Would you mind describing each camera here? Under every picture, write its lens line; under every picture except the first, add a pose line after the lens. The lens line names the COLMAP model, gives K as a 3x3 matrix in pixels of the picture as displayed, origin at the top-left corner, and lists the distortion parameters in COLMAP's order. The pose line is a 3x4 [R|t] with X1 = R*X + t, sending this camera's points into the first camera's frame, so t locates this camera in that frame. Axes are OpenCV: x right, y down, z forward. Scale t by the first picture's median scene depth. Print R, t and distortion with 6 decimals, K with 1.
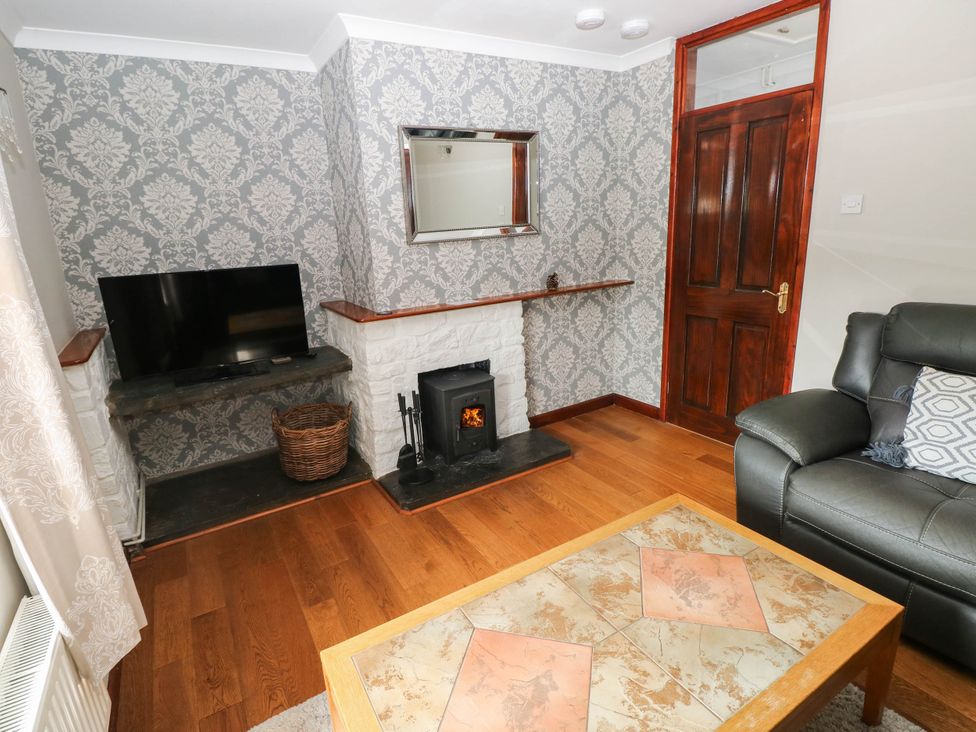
lens RADIAL K [[511.6, 0, 485.8], [0, 511.6, 353.9], [0, 0, 1]] dist [0.001206, -0.014223]
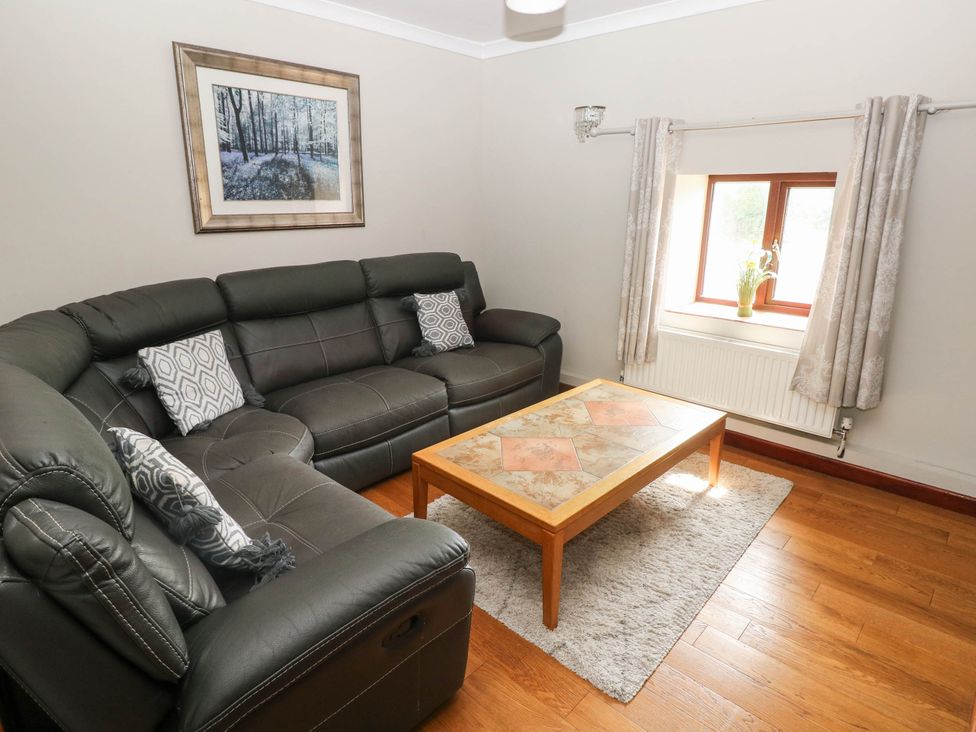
lens RADIAL K [[511.6, 0, 485.8], [0, 511.6, 353.9], [0, 0, 1]] dist [0.001206, -0.014223]
pose [[-0.970086, 0.113459, -0.214618, 0.801509], [-0.017071, 0.849994, 0.526515, -0.514190], [0.242162, 0.514428, -0.822631, 1.921644]]
